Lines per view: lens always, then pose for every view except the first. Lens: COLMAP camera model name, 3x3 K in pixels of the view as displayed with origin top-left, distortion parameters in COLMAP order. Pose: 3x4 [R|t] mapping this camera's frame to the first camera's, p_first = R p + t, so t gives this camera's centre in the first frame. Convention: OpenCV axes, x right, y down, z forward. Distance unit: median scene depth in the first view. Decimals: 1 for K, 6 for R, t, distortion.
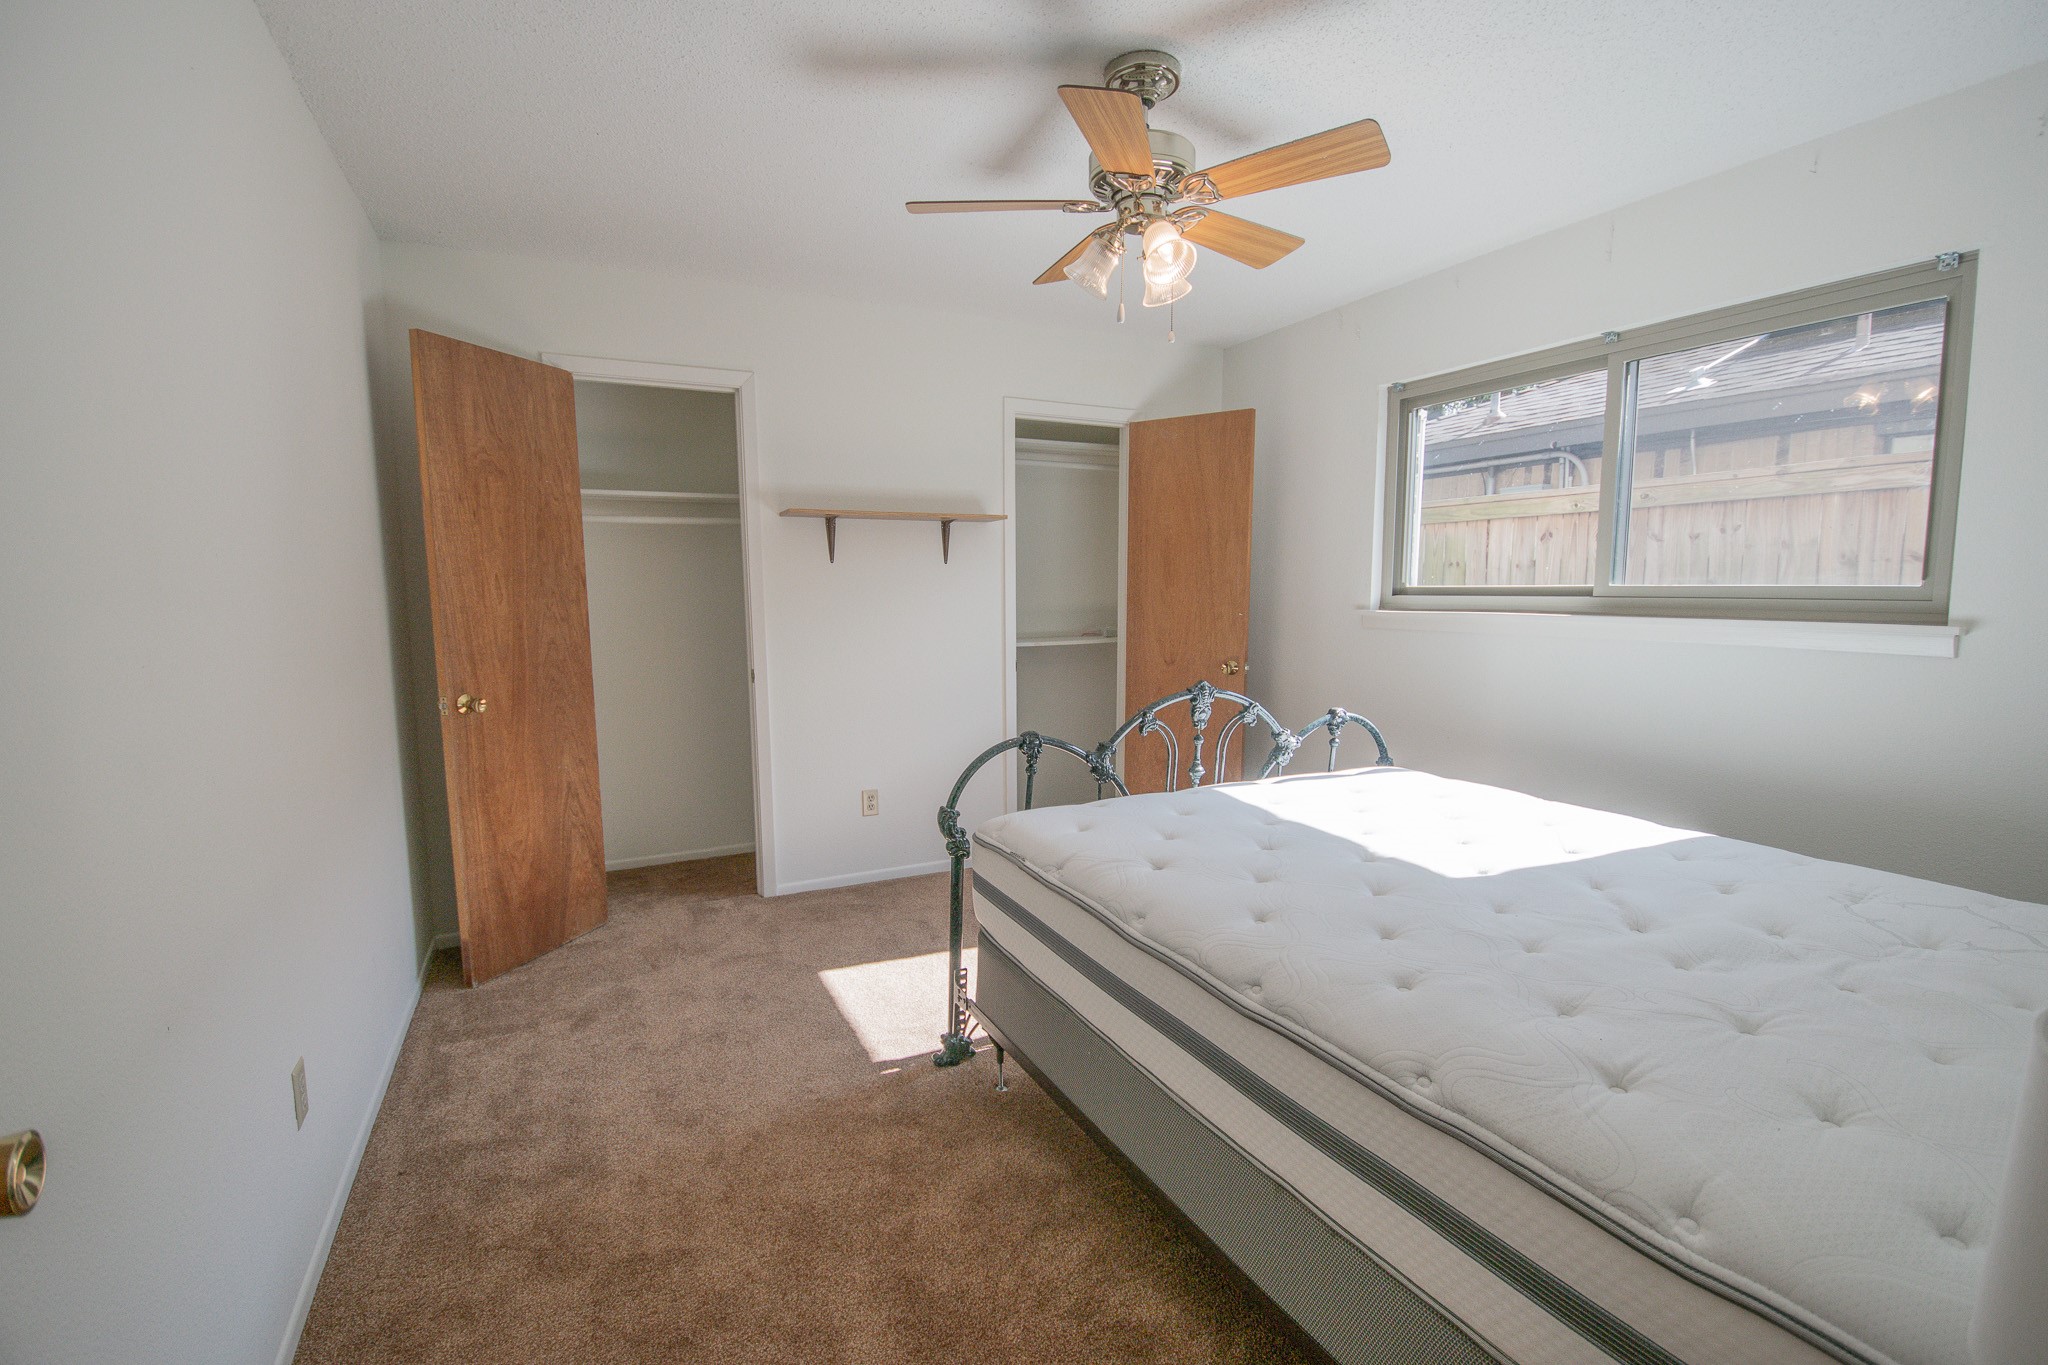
lens RADIAL K [[930.3, 0, 1024.0], [0, 930.3, 682.5], [0, 0, 1]] dist [0.025580, -0.022359]
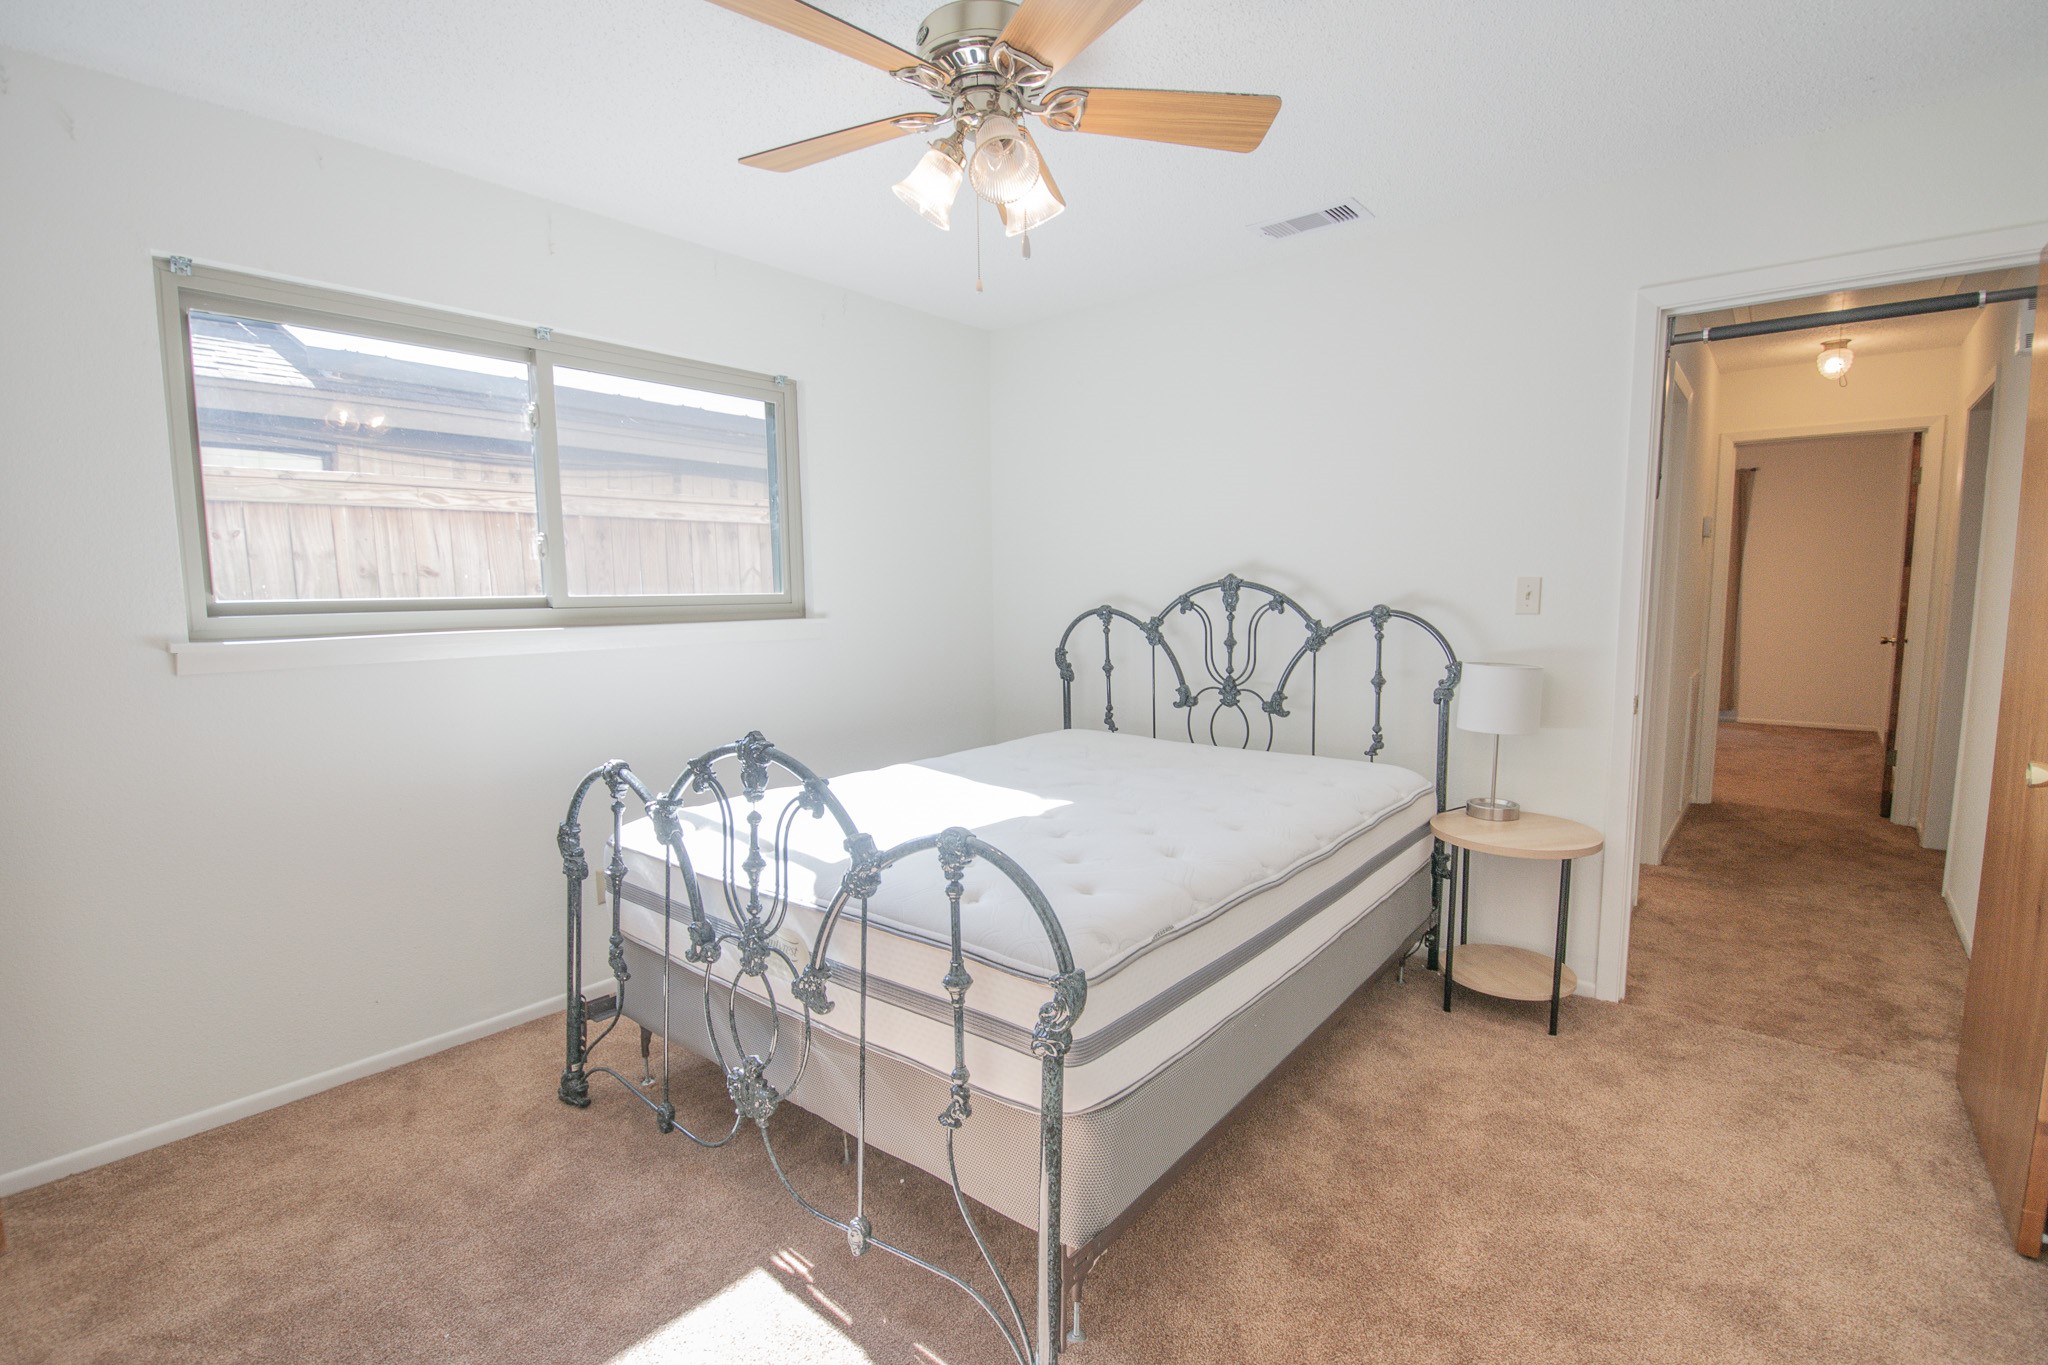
lens RADIAL K [[930.3, 0, 1024.0], [0, 930.3, 682.5], [0, 0, 1]] dist [0.025580, -0.022359]
pose [[-0.415991, -0.085315, 0.905358, -0.394614], [0.107258, 0.984037, 0.142012, -0.088079], [-0.903021, 0.156182, -0.400200, 0.841366]]
